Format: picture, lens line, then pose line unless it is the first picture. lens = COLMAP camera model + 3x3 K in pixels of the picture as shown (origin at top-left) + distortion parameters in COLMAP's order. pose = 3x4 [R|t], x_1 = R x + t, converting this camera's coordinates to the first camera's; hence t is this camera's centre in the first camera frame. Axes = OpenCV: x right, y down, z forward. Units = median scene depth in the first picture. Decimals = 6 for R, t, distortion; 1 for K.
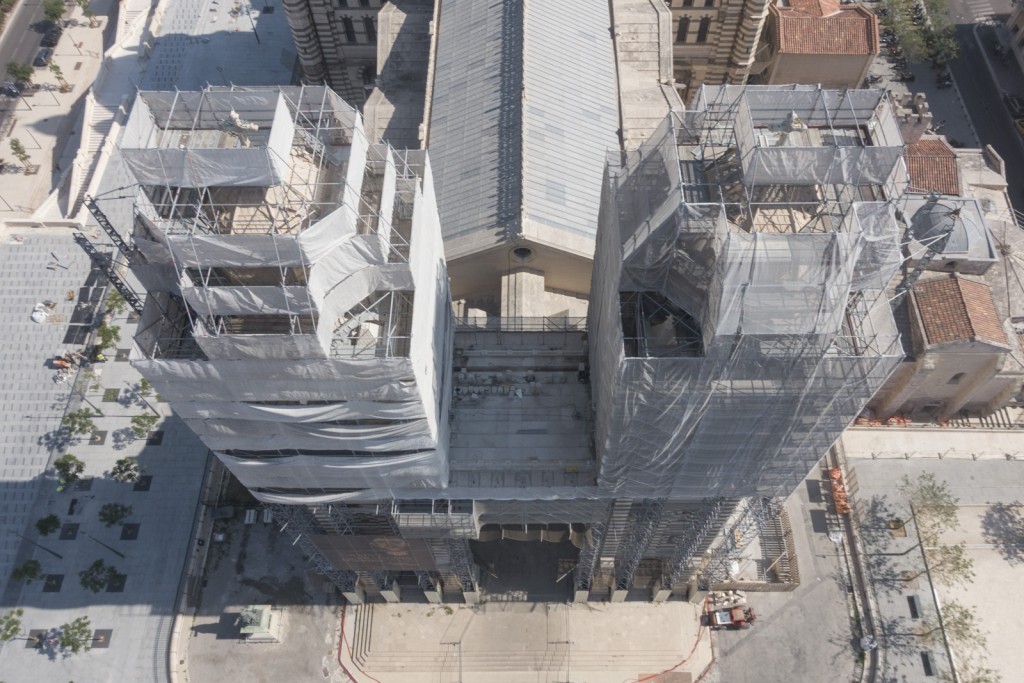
lens RADIAL K [[778.9, 0, 529.7], [0, 778.9, 342.0], [0, 0, 1]] dist [-0.000365, 0.003336]
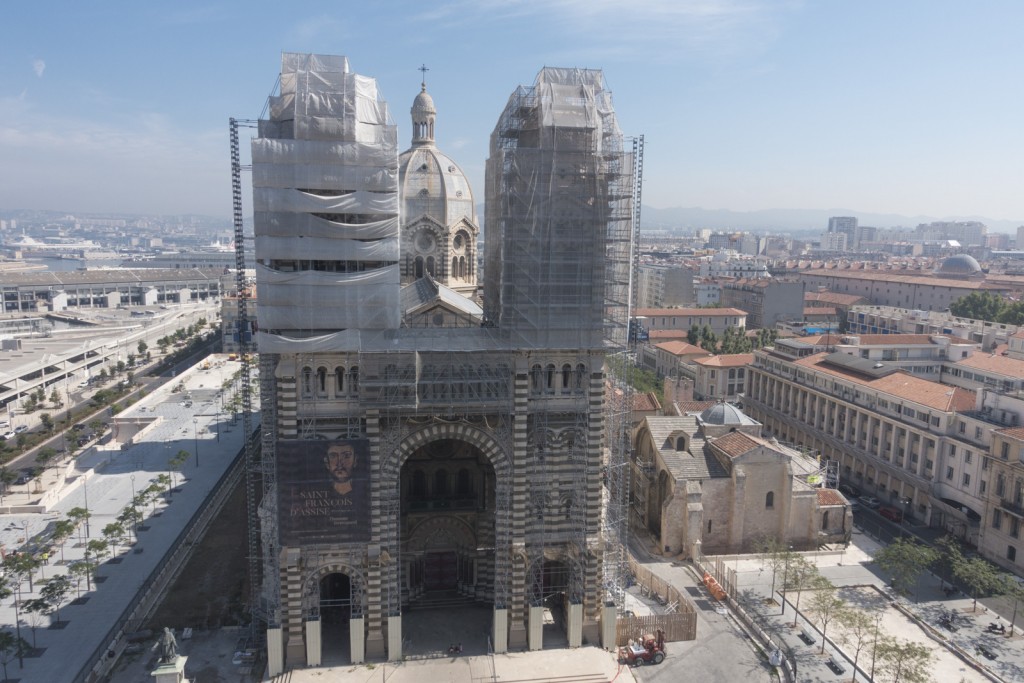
lens RADIAL K [[729.9, 0, 508.7], [0, 729.9, 356.8], [0, 0, 1]] dist [0.000455, 0.000718]
pose [[0.989022, -0.001402, 0.147759, -0.066190], [0.114496, 0.639390, -0.760310, 0.811314], [-0.093409, 0.768881, 0.632532, 0.090021]]
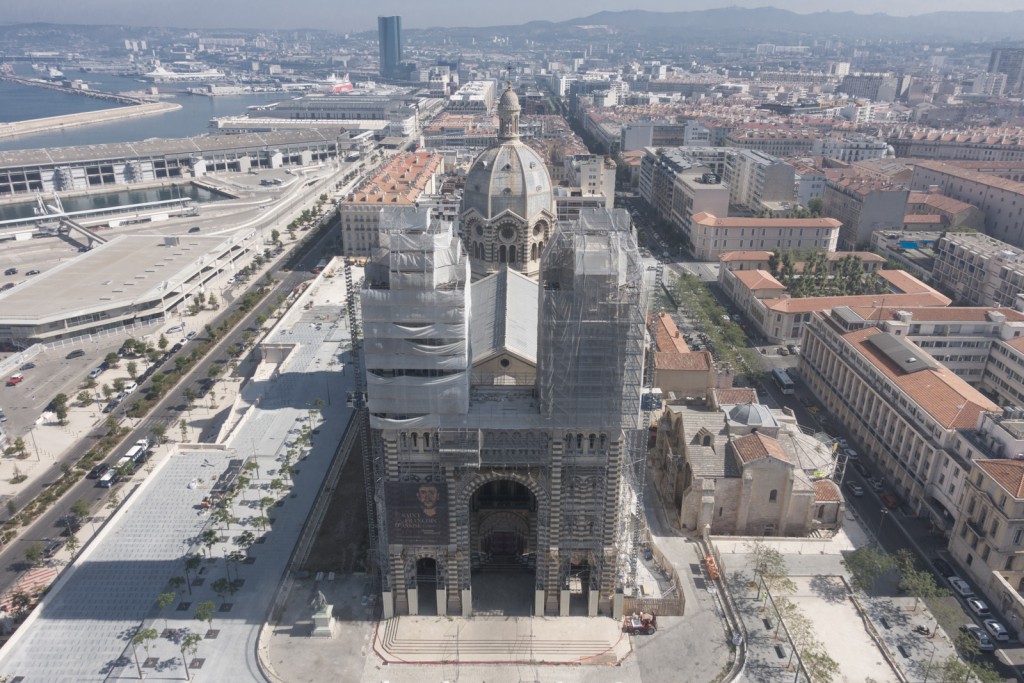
lens RADIAL K [[725.2, 0, 501.2], [0, 725.2, 359.5], [0, 0, 1]] dist [-0.003521, 0.000442]
pose [[0.999837, 0.012753, -0.012758, 0.003702], [-0.017816, 0.808955, -0.587600, 0.744213], [0.002827, 0.587732, 0.809051, -0.395634]]
